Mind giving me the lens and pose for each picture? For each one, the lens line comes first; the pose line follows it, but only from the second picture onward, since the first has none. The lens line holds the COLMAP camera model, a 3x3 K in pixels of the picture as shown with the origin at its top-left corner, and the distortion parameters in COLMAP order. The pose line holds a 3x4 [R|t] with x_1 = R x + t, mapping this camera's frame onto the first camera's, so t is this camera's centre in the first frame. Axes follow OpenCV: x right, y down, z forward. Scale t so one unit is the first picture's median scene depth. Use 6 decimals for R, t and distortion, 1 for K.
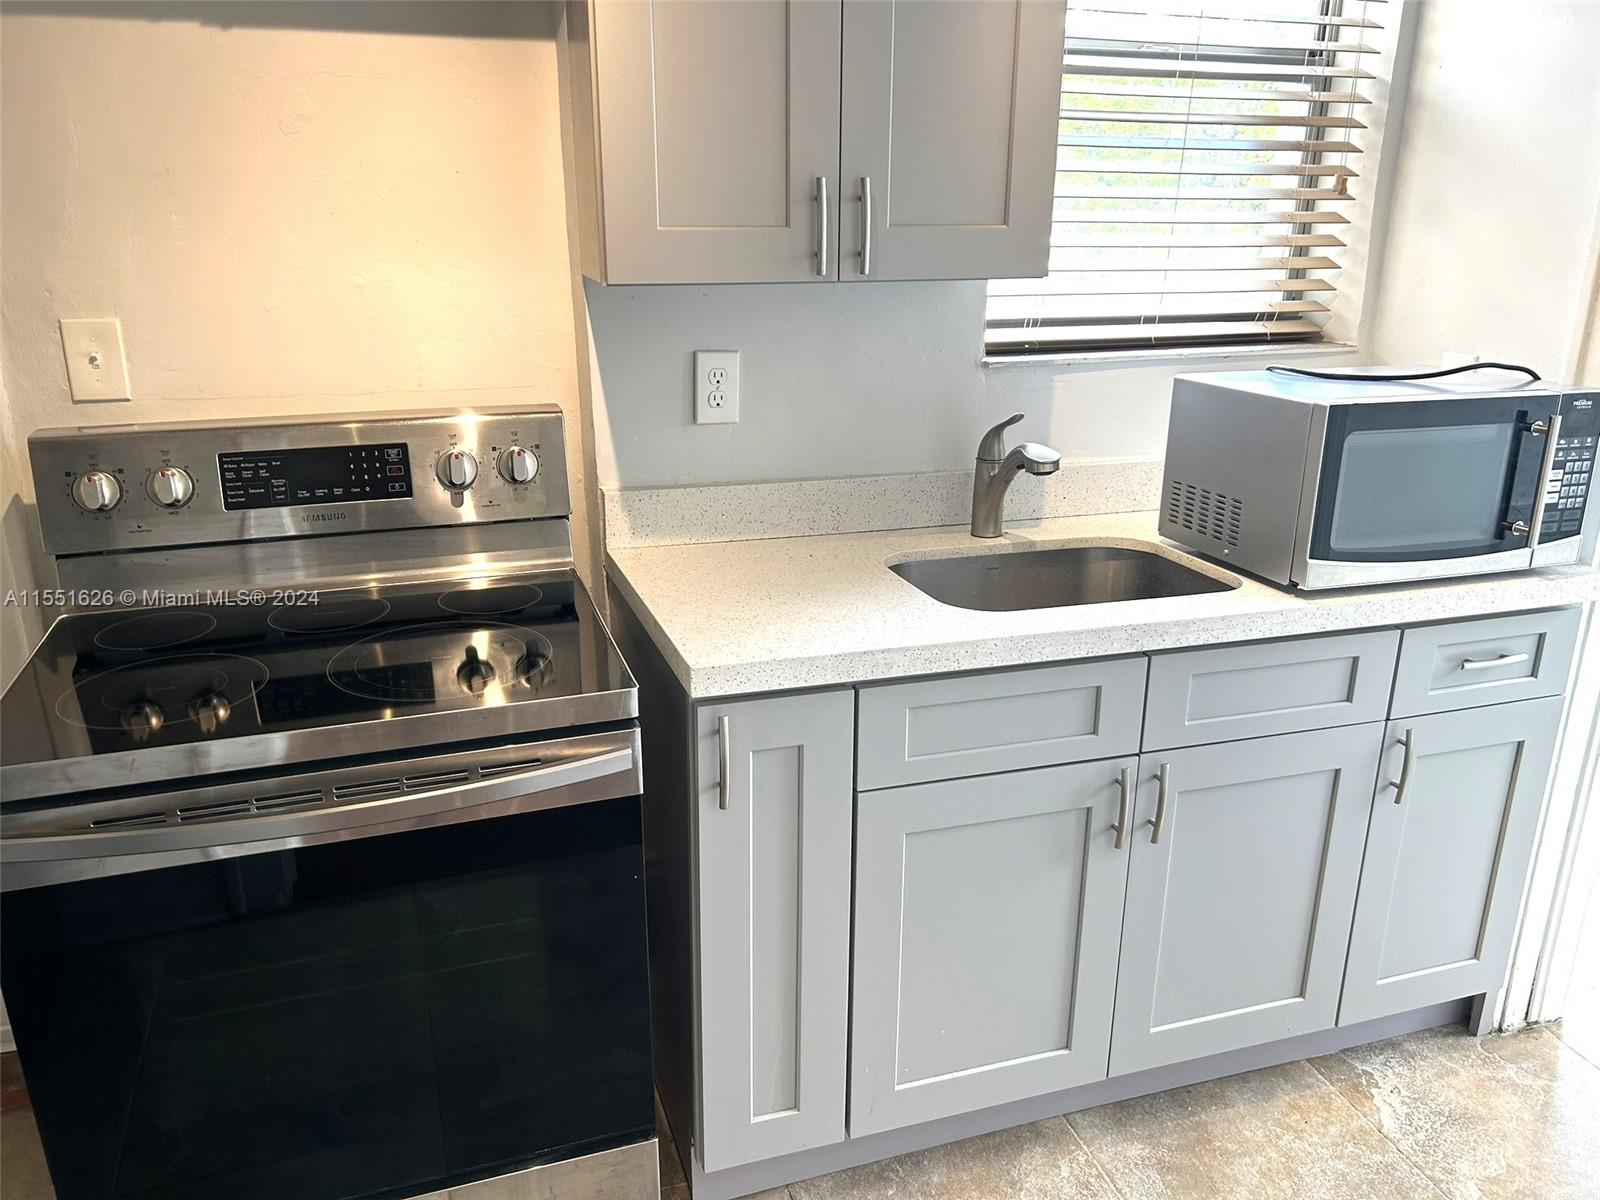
lens RADIAL K [[1196.6, 0, 799.1], [0, 1196.6, 602.6], [0, 0, 1]] dist [0.009397, 0.001103]
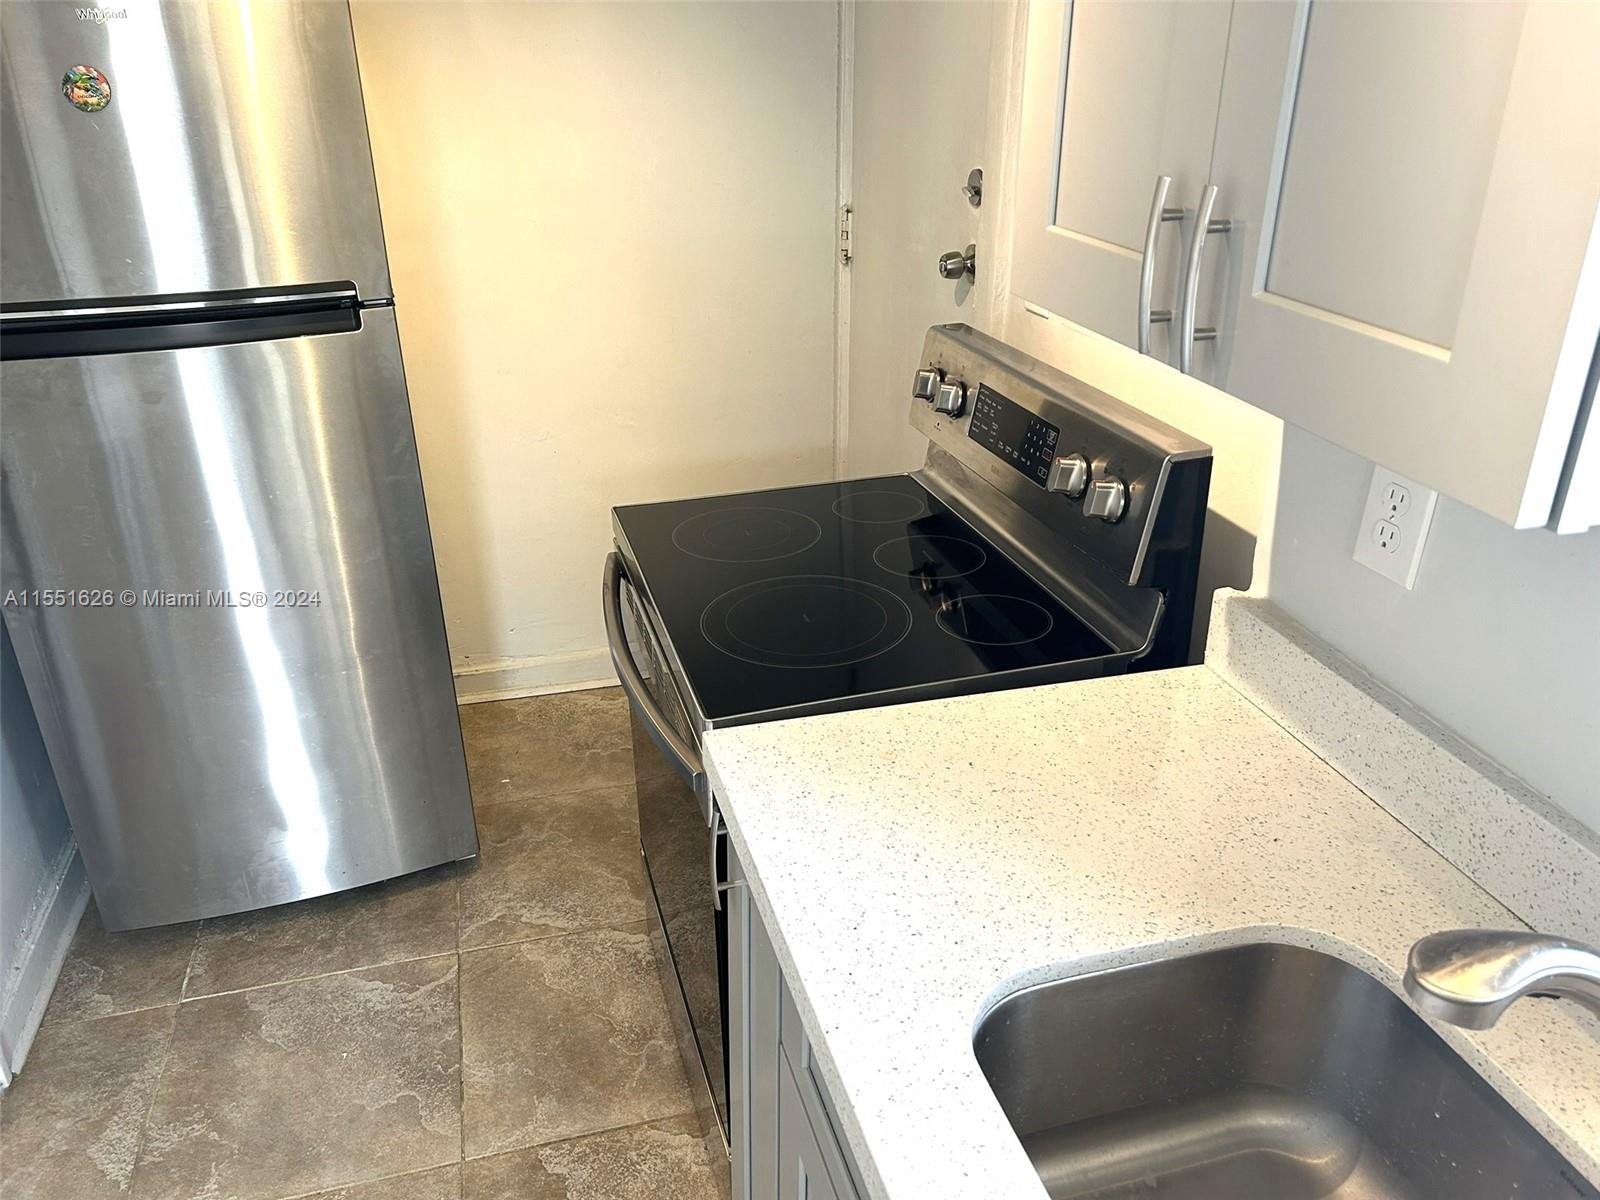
lens RADIAL K [[1196.6, 0, 798.4], [0, 1196.6, 597.8], [0, 0, 1]] dist [0.009397, 0.001103]
pose [[-0.046430, 0.418546, -0.907008, 0.472109], [-0.295140, 0.861703, 0.412748, -0.296535], [0.954325, 0.286858, 0.083521, 0.694199]]
